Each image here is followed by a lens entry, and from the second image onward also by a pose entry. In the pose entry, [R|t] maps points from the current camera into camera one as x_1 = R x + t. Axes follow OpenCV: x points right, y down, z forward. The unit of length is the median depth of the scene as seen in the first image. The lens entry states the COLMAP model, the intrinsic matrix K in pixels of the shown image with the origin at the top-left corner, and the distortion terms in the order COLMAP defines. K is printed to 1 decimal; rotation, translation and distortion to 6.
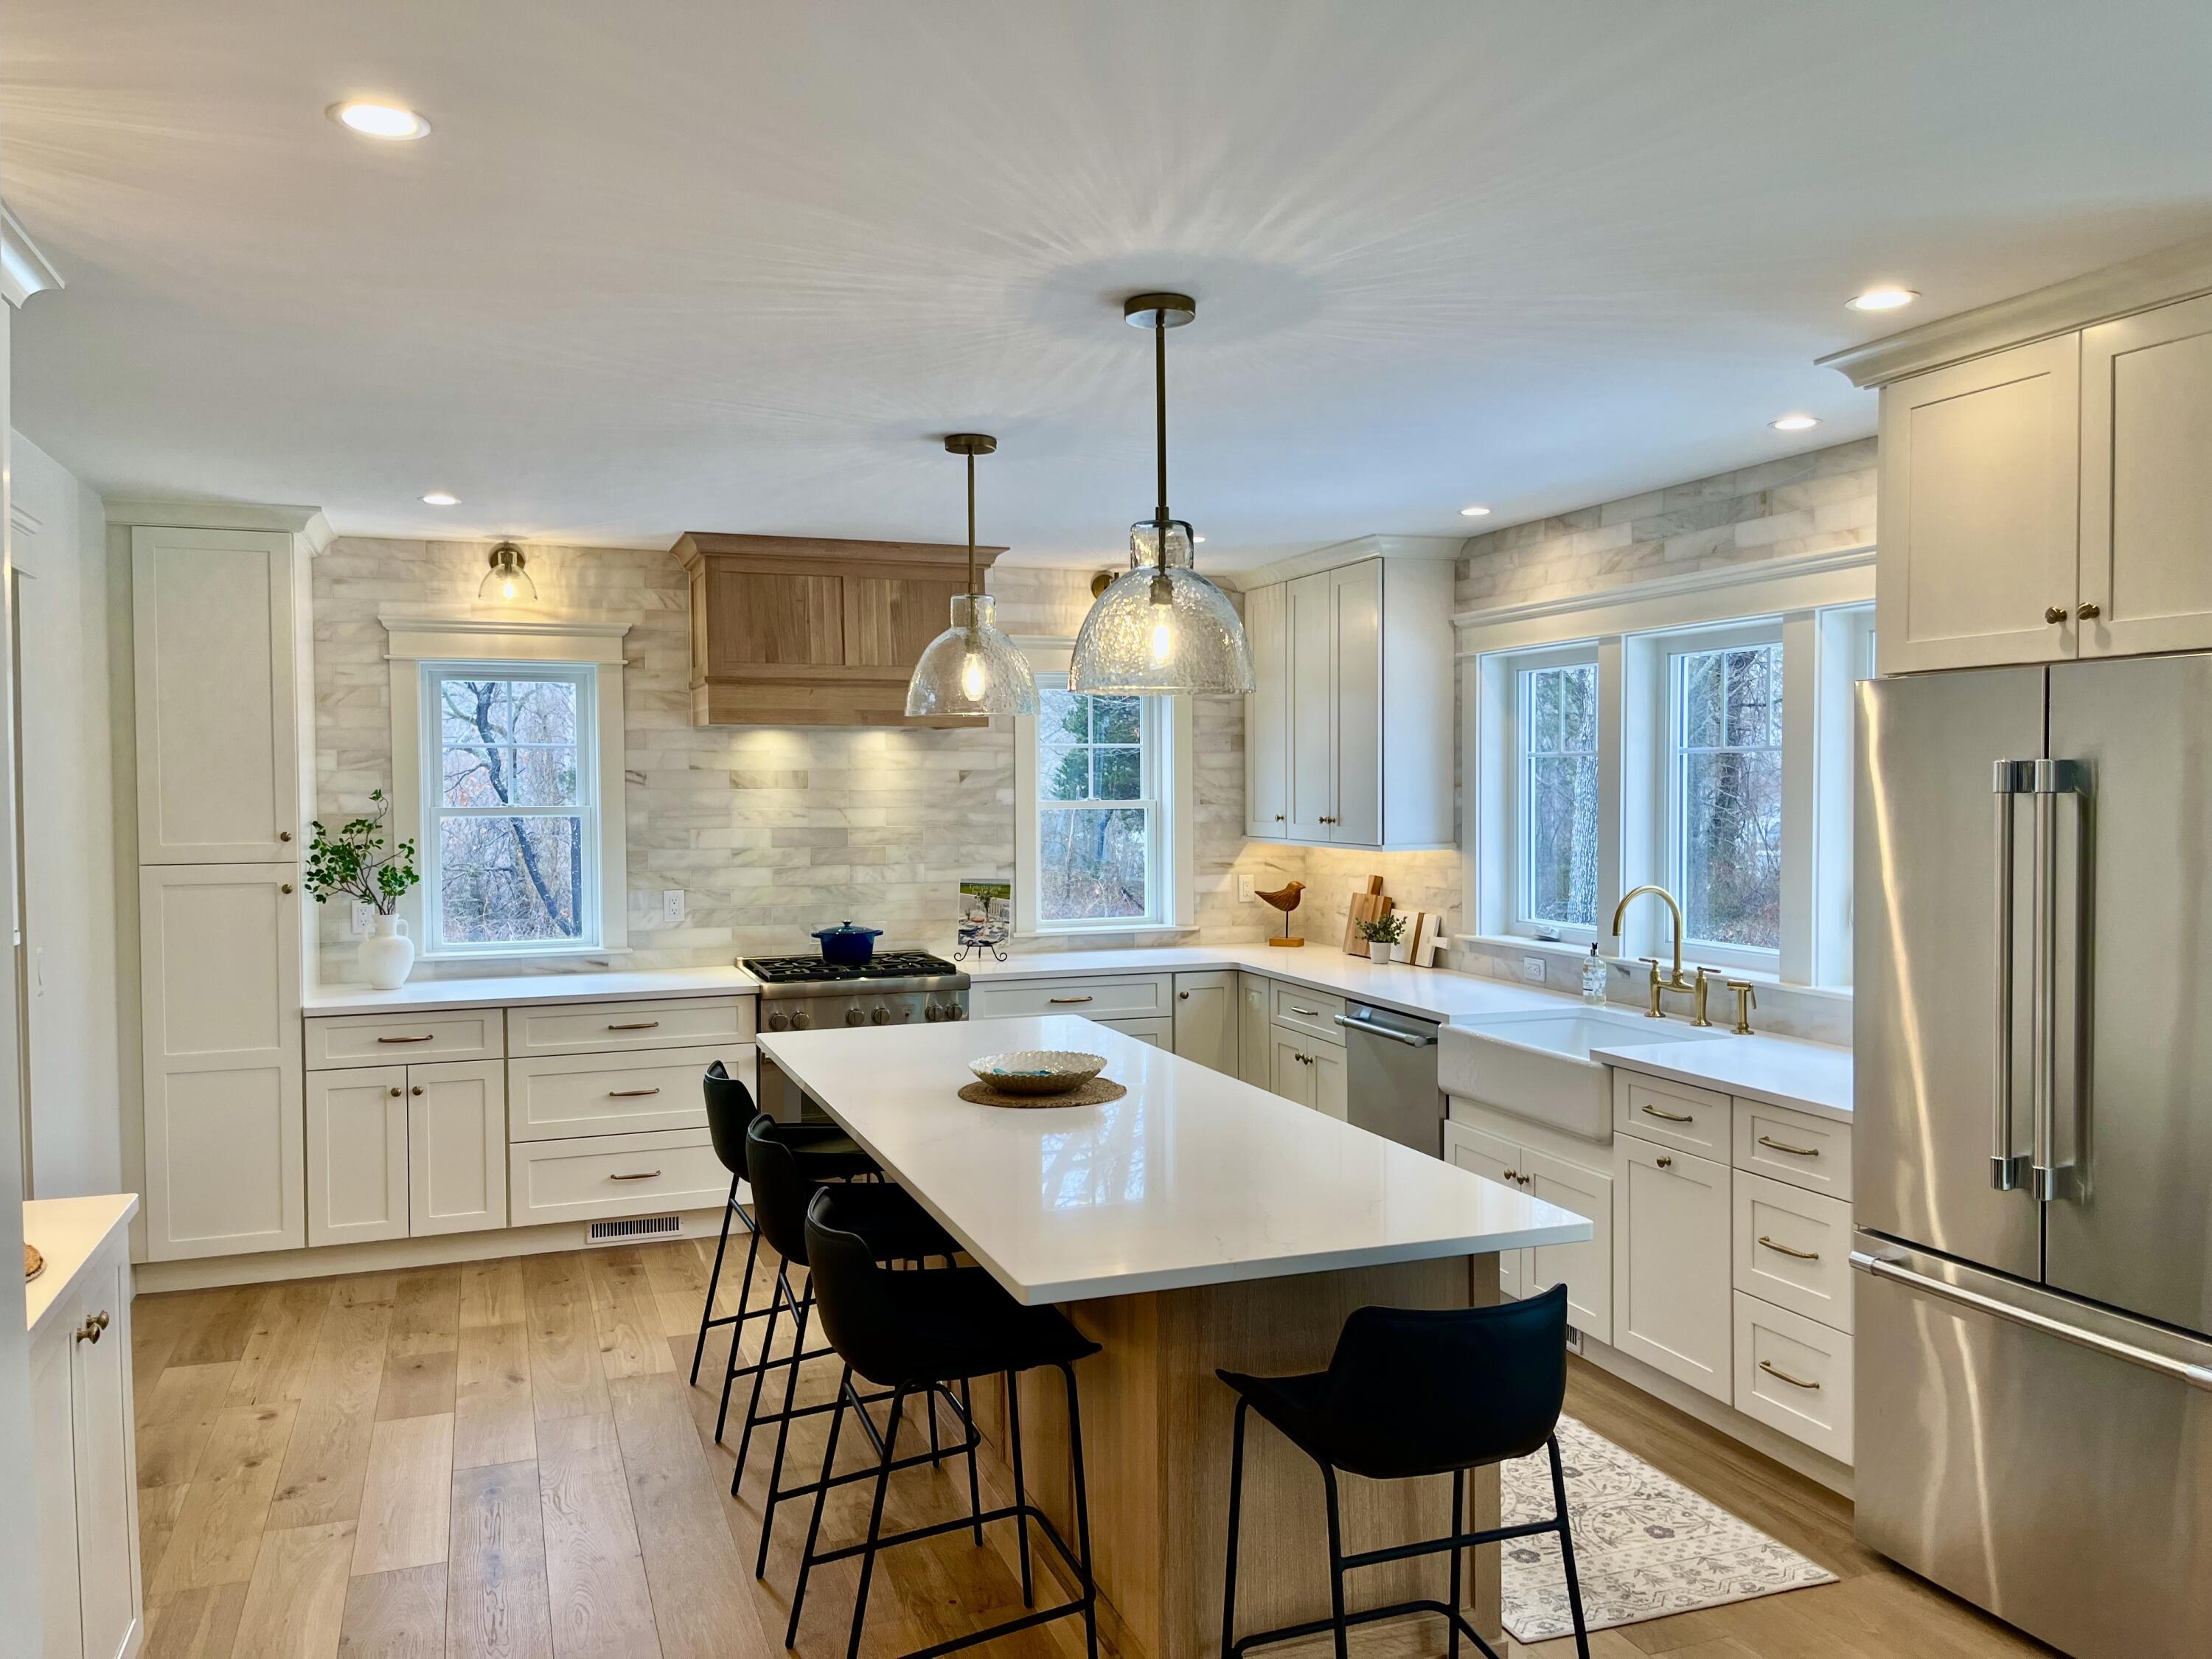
lens RADIAL K [[1653.1, 0, 1106.0], [0, 1653.1, 829.5], [0, 0, 1]] dist [-0.002937, -0.004447]
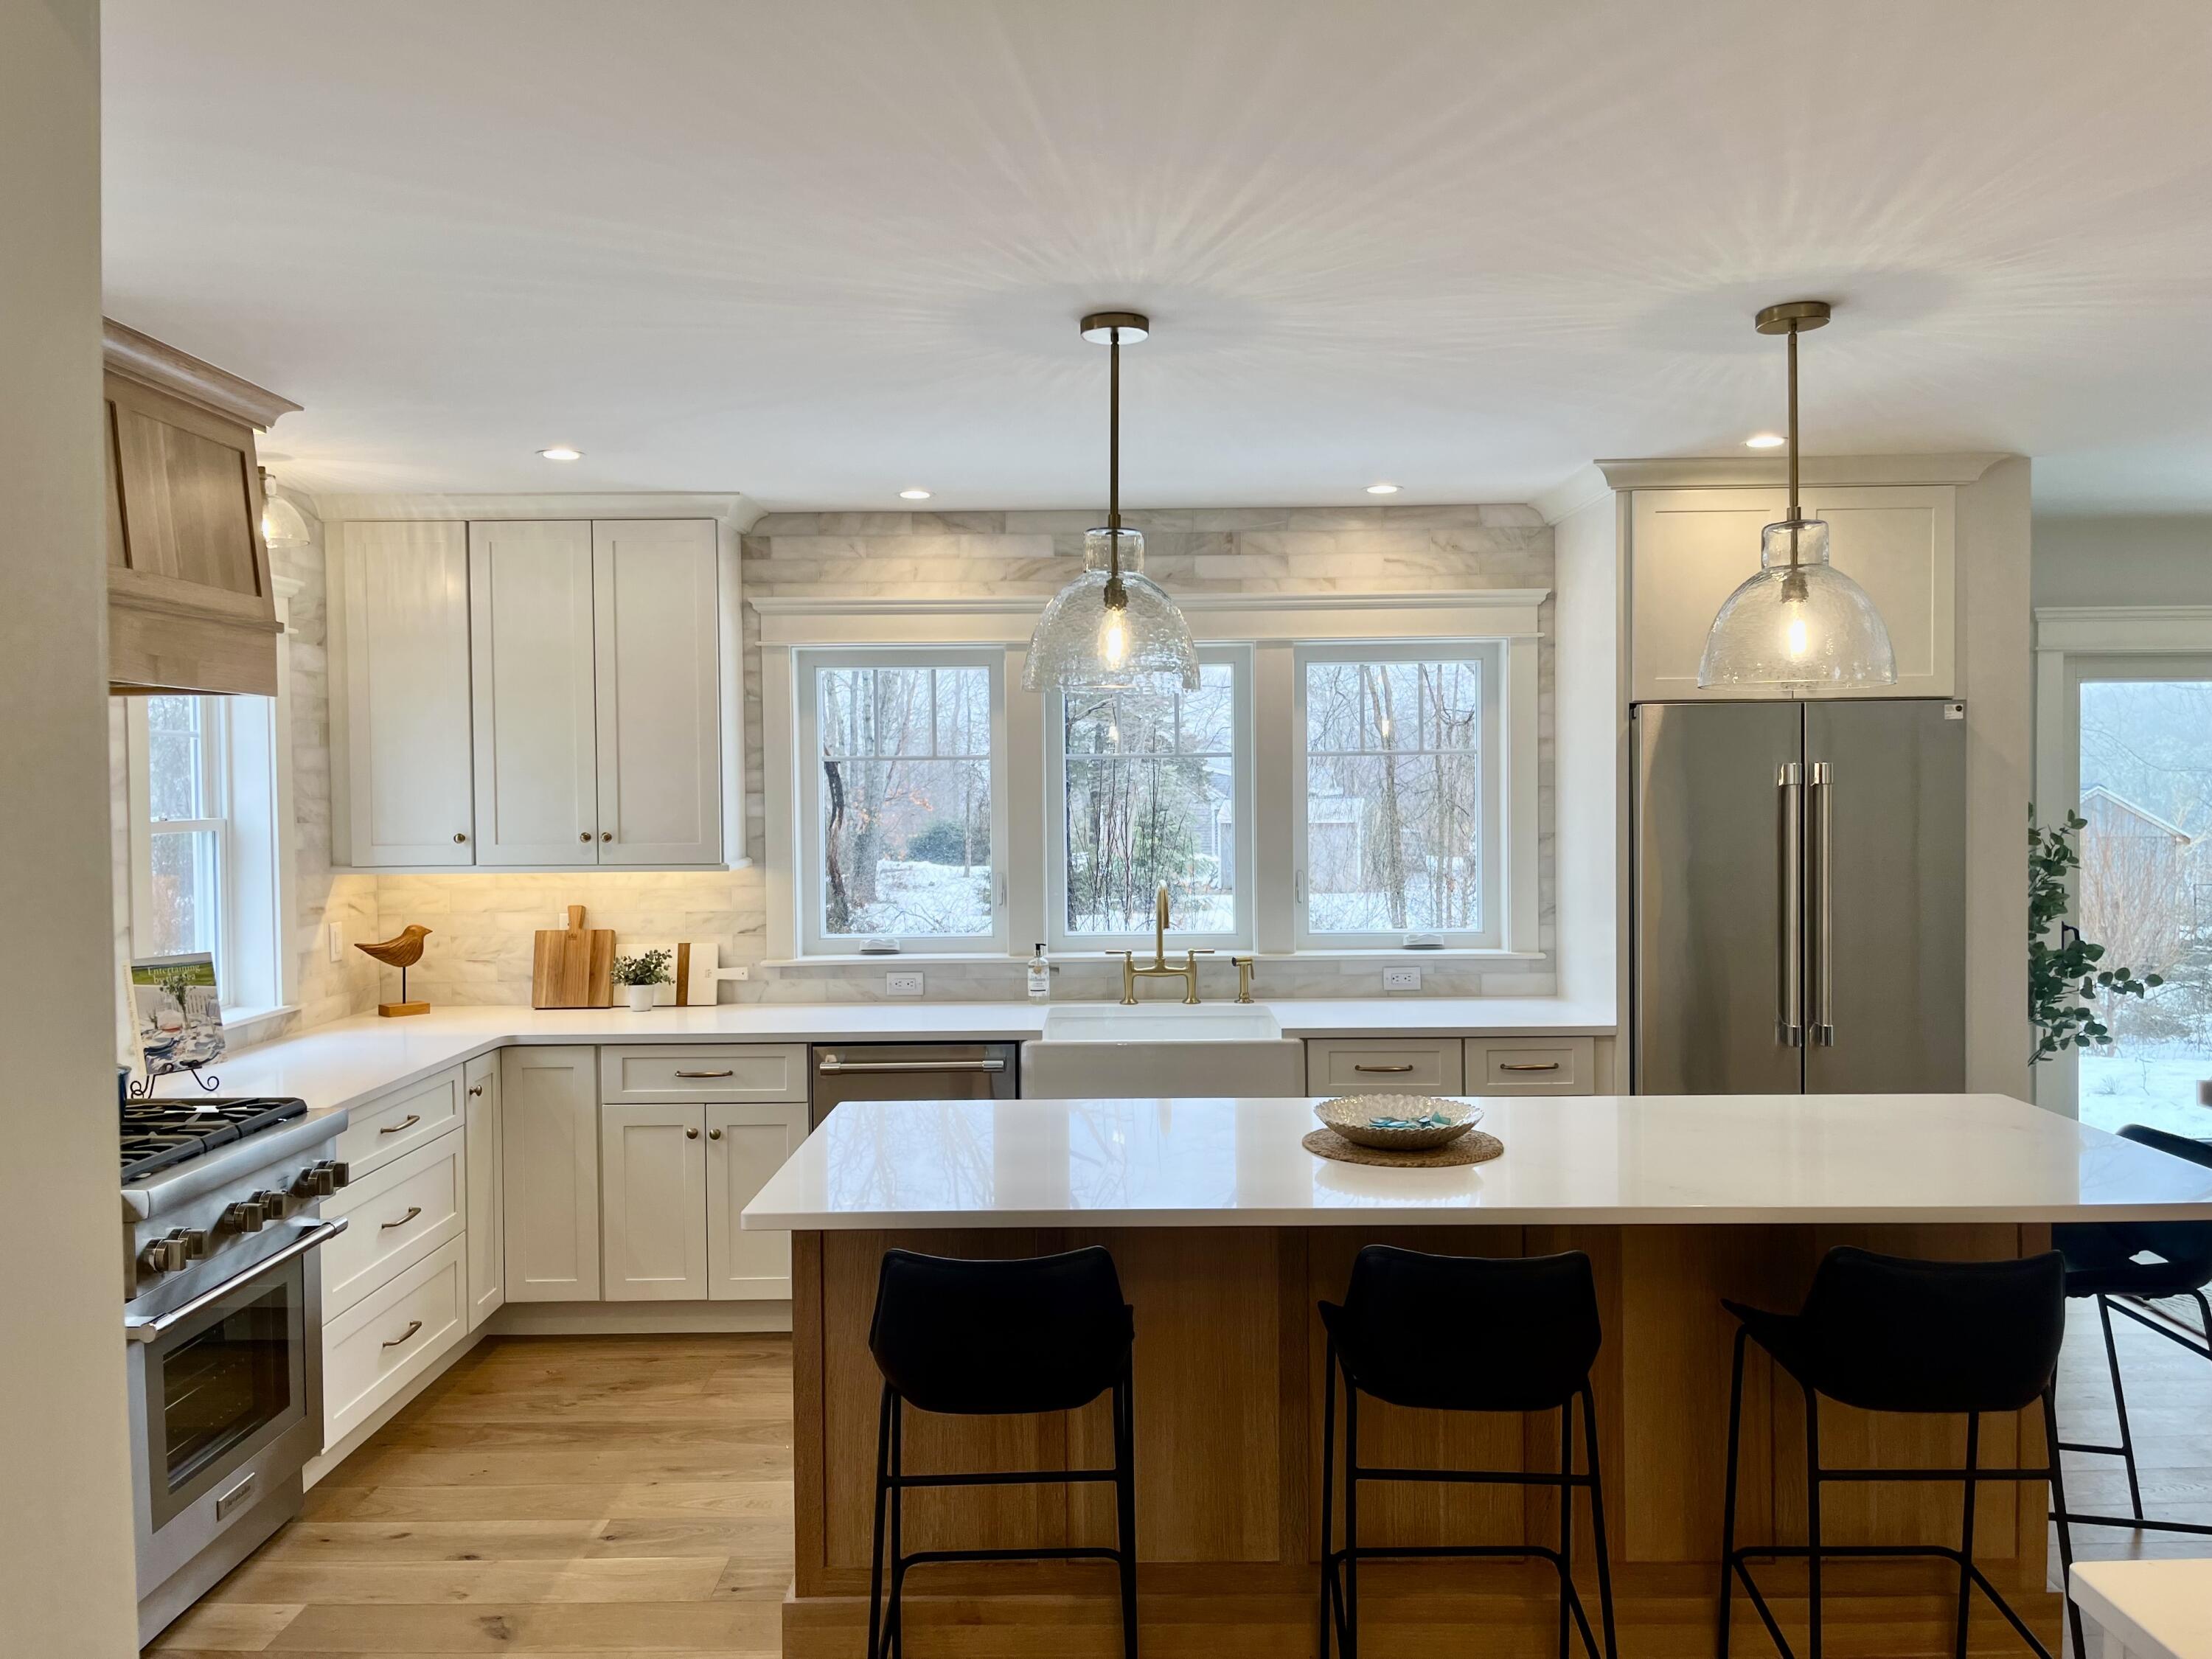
lens RADIAL K [[1661.2, 0, 1088.2], [0, 1661.2, 823.2], [0, 0, 1]] dist [0.043159, -0.007542]
pose [[0.349731, -0.019981, 0.936637, -0.577523], [0.035440, 0.999339, 0.008085, -0.011435], [-0.936179, 0.030366, 0.350208, 0.546436]]
